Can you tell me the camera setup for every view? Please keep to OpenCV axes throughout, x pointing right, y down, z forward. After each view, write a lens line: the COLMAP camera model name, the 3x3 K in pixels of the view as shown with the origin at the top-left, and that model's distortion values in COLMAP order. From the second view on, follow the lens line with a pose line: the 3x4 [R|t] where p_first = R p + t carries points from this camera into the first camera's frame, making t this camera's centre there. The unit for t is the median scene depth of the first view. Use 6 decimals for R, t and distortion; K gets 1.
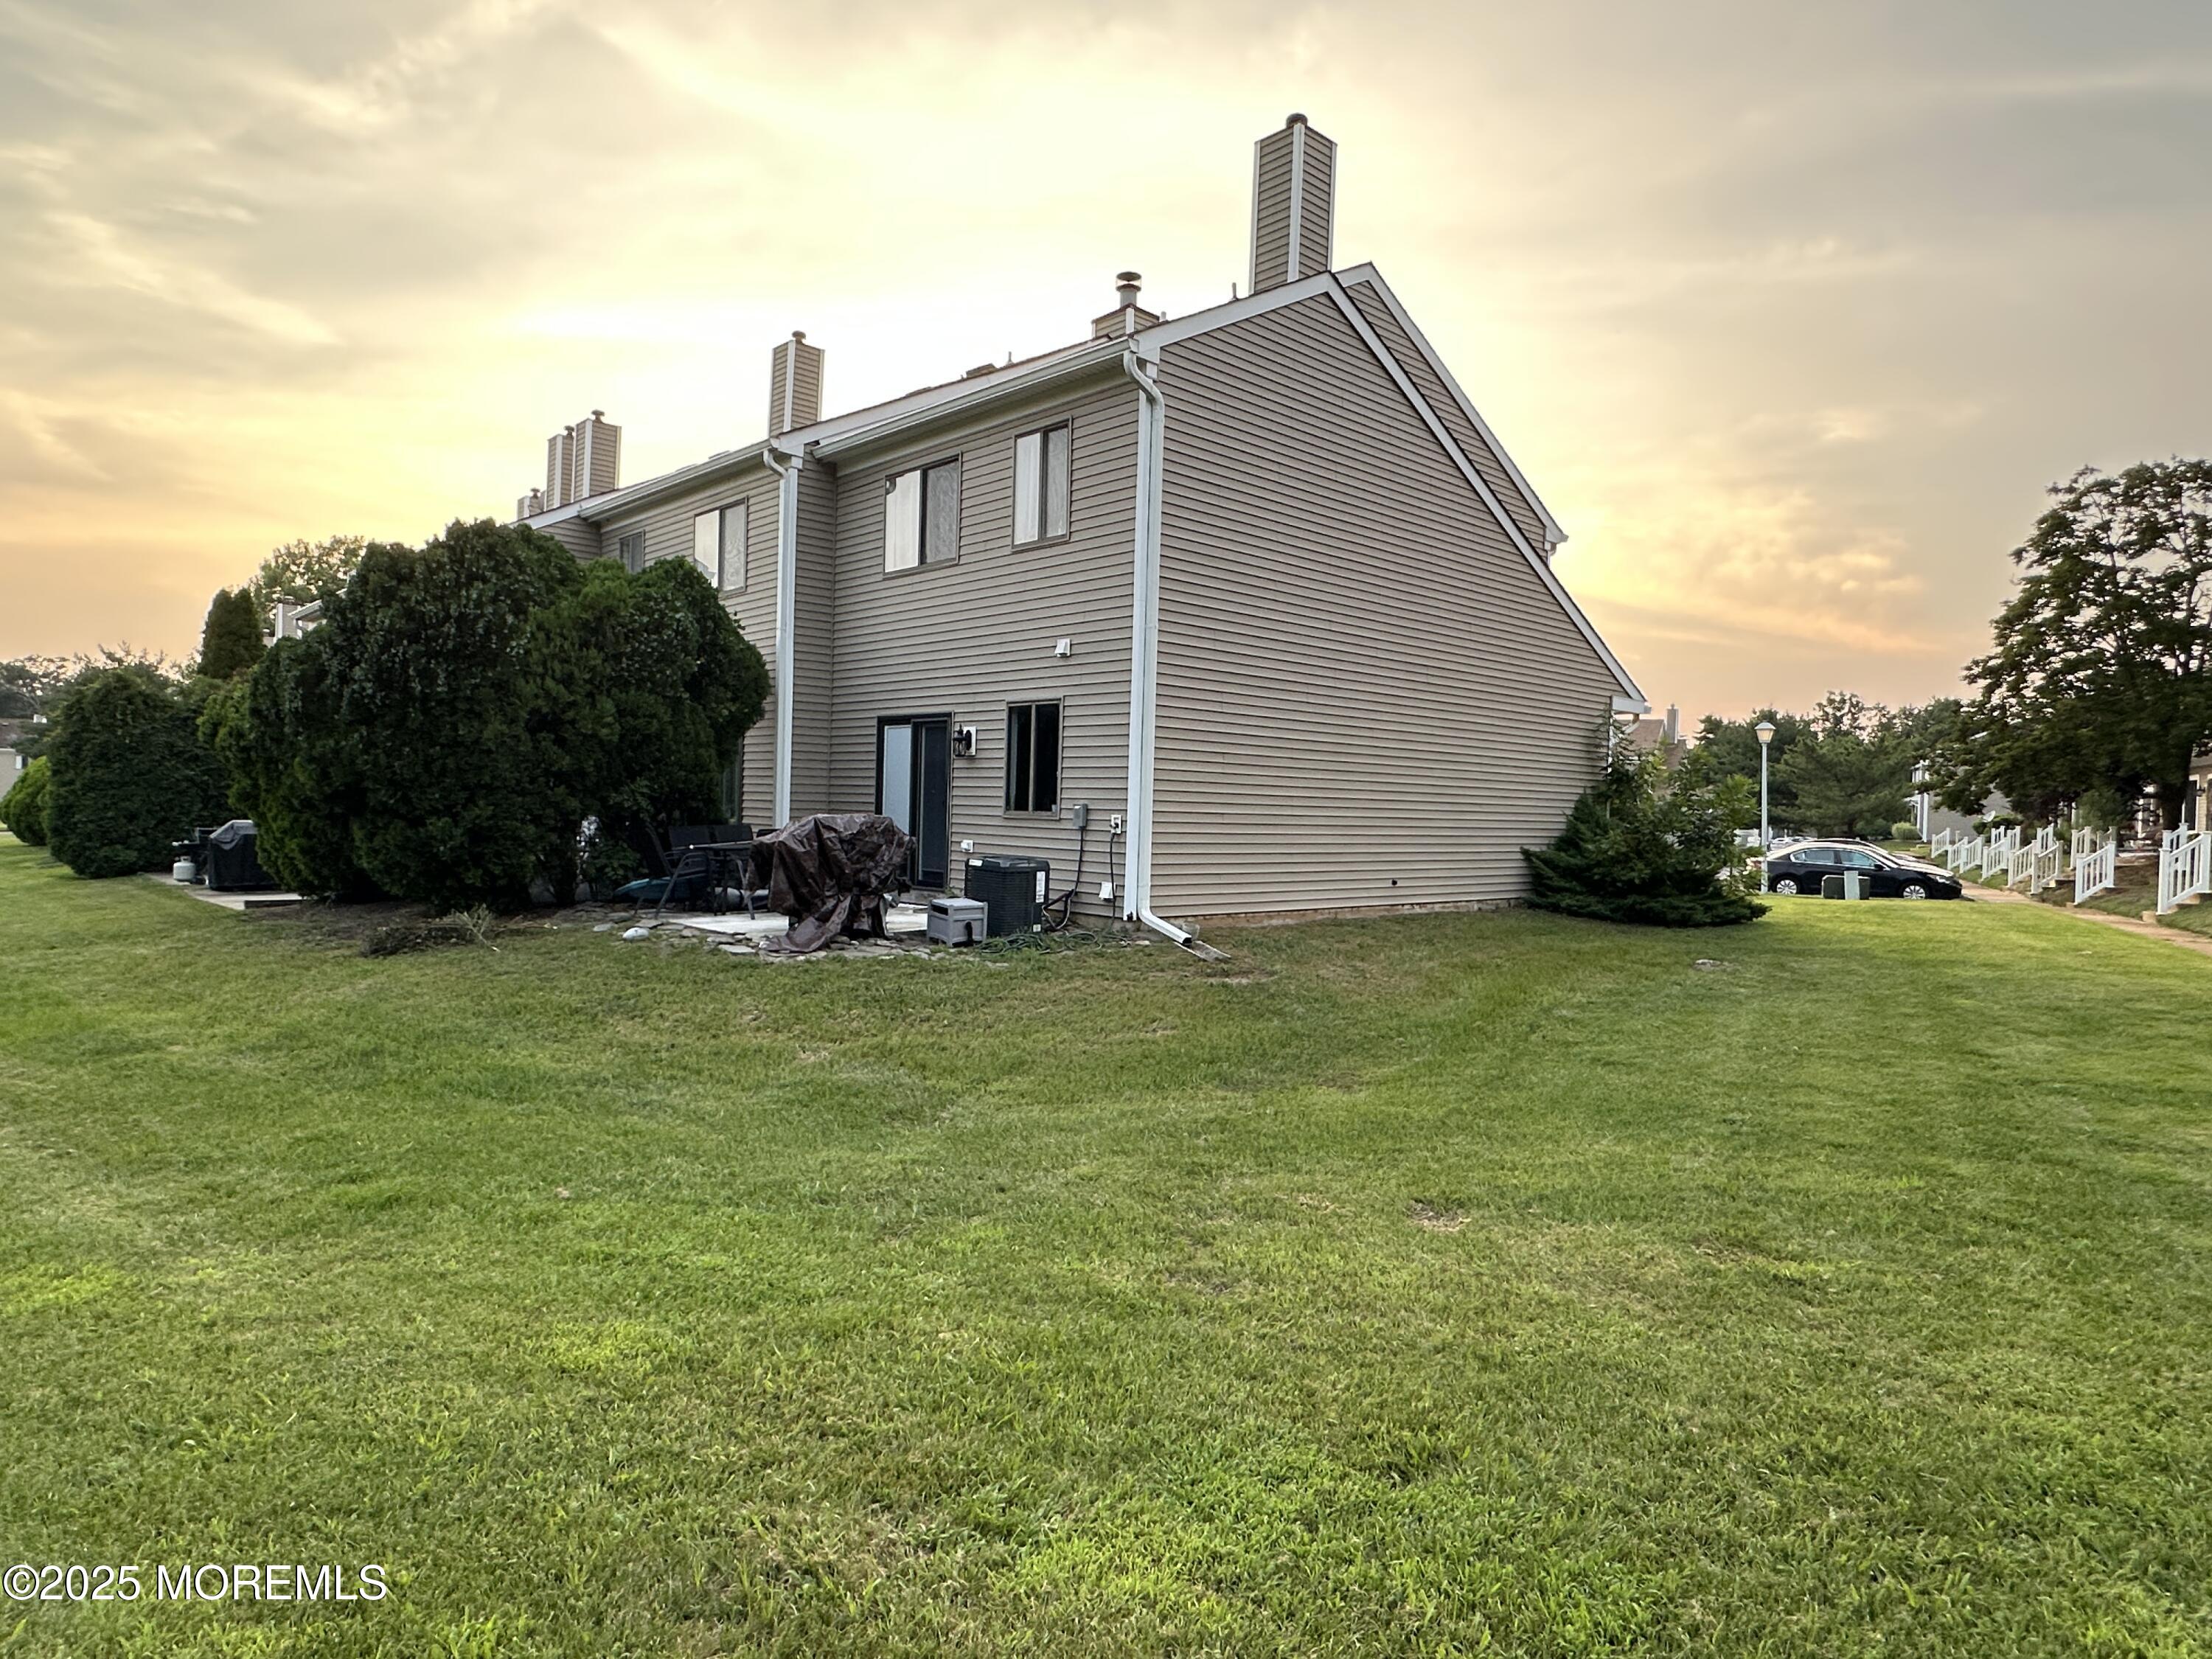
lens RADIAL K [[1290.5, 0, 1102.0], [0, 1290.5, 830.8], [0, 0, 1]] dist [-0.003914, 0.003109]
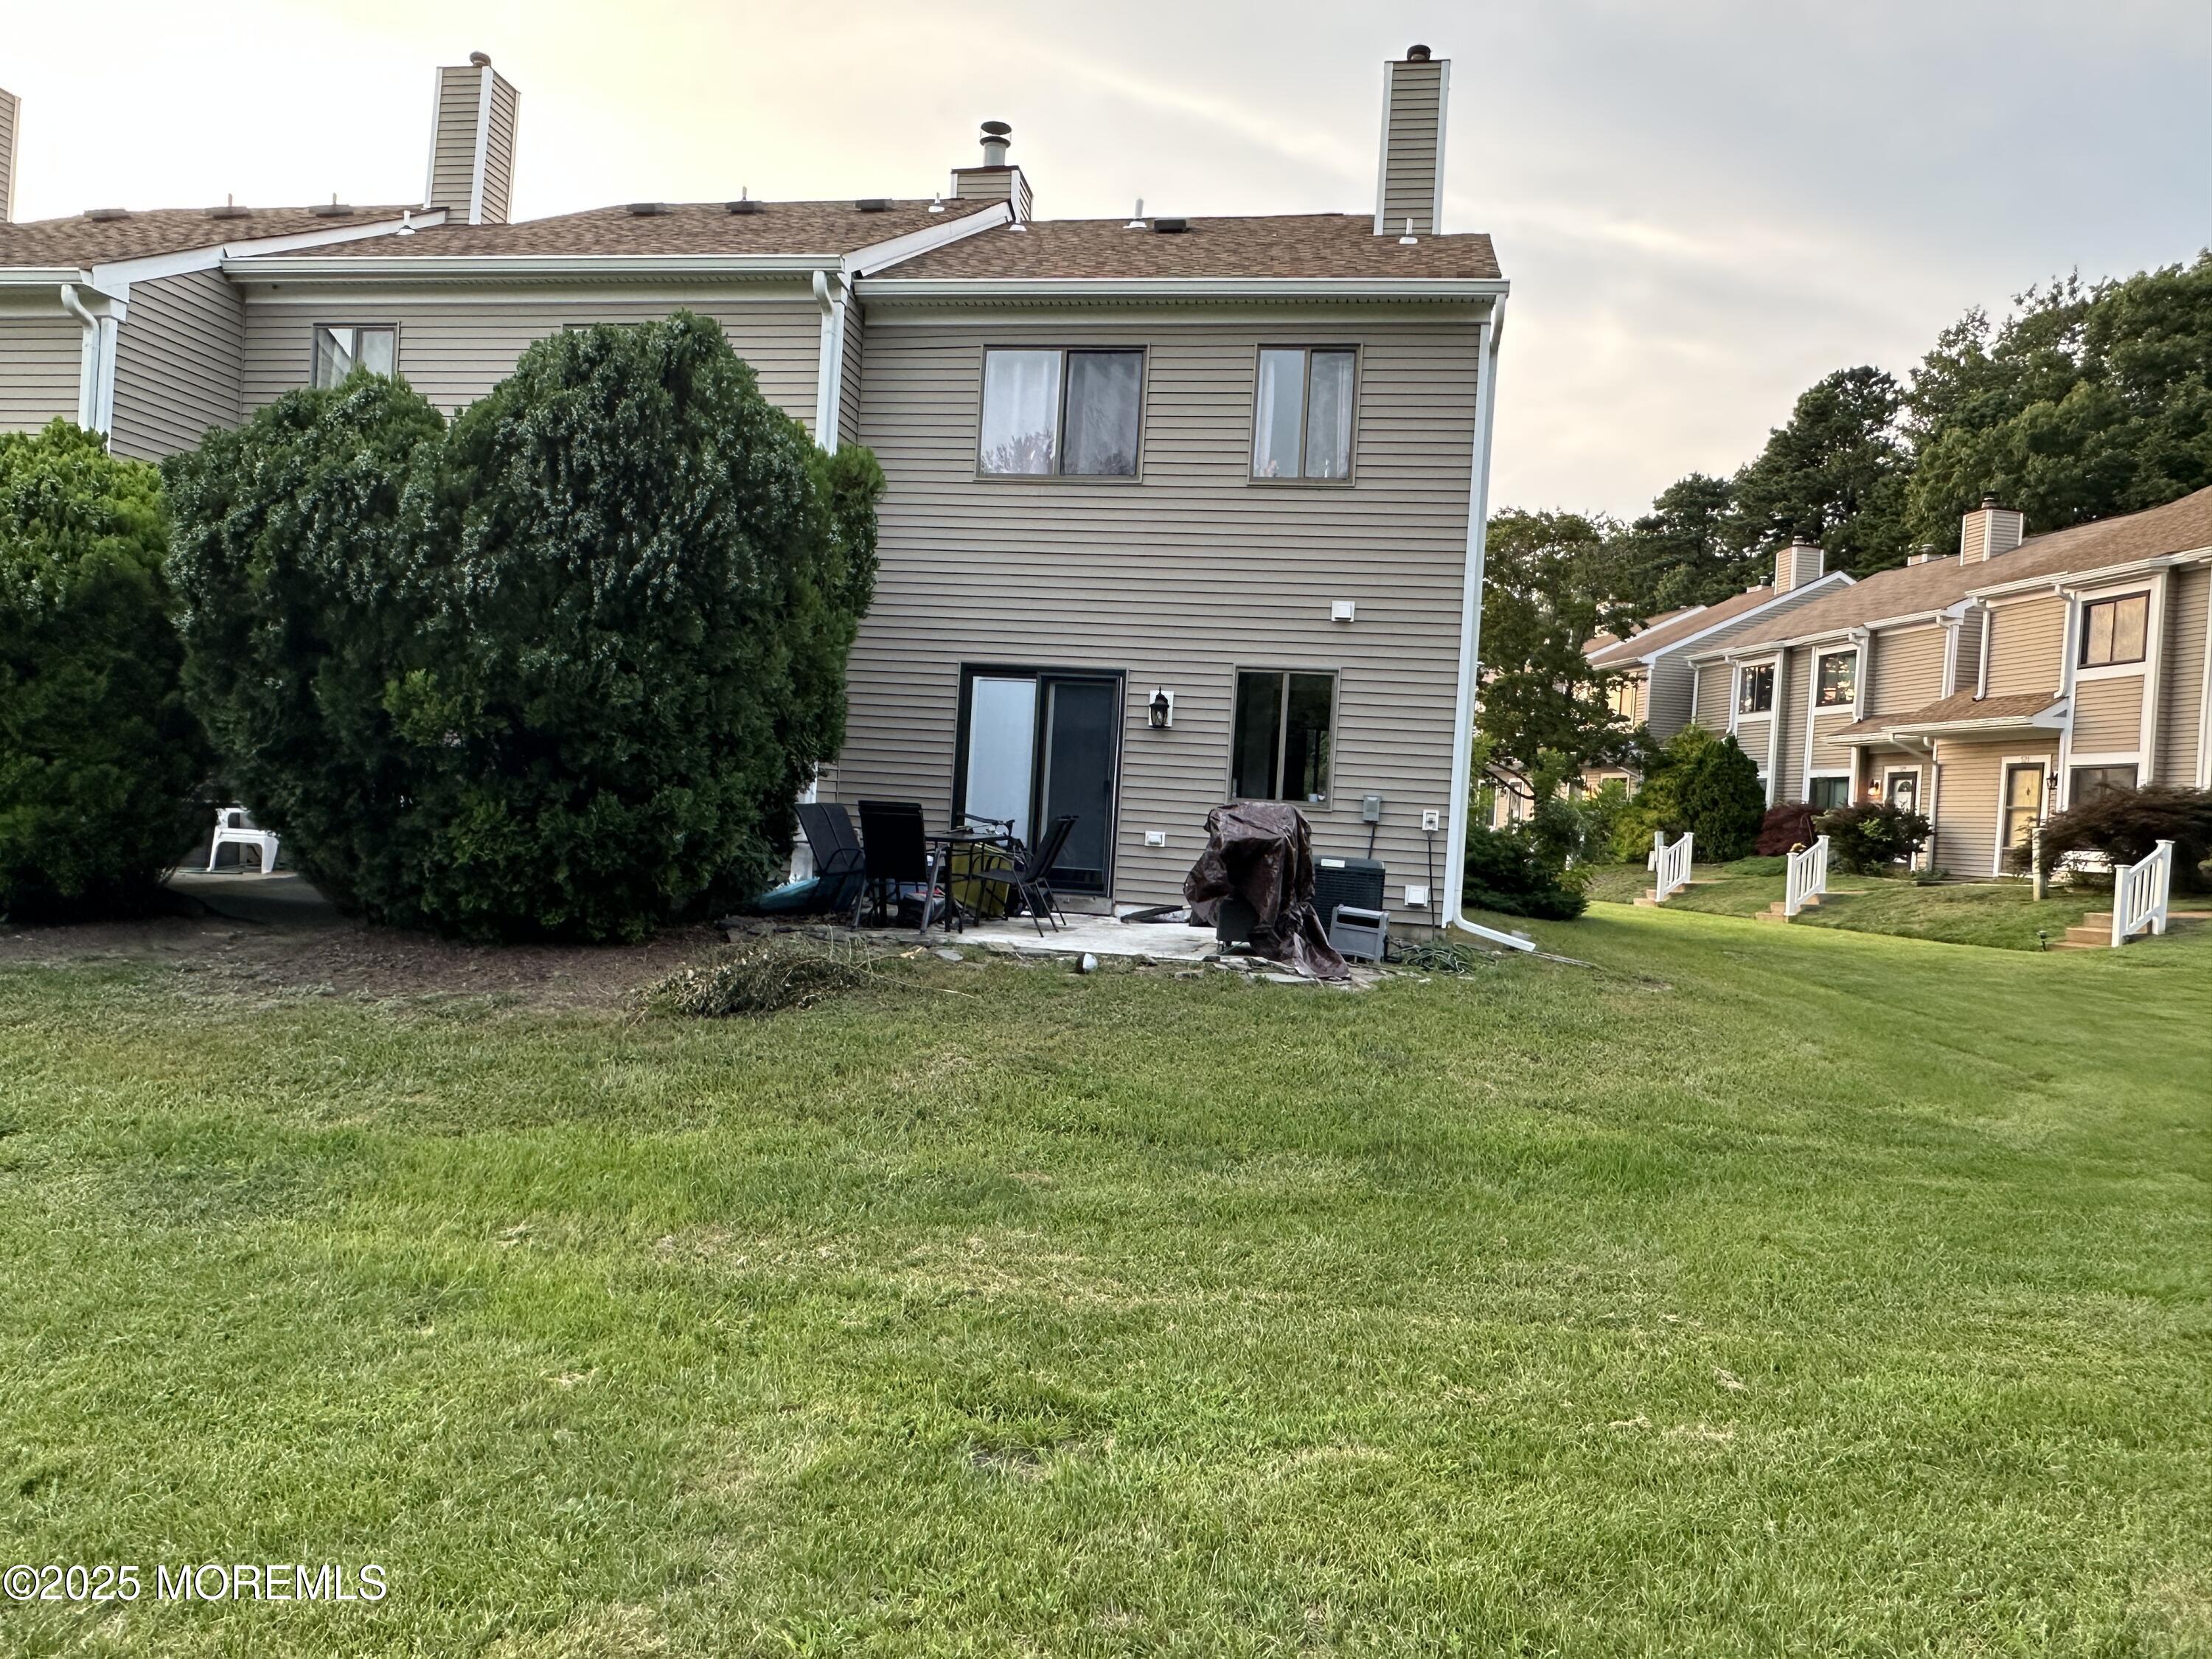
lens RADIAL K [[1528.5, 0, 1106.0], [0, 1528.5, 829.5], [0, 0, 1]] dist [-0.005181, -0.003748]
pose [[0.805113, 0.016732, 0.592885, -0.693171], [-0.028049, 0.999558, 0.009880, -0.002605], [-0.592457, -0.024585, 0.805227, 0.252080]]
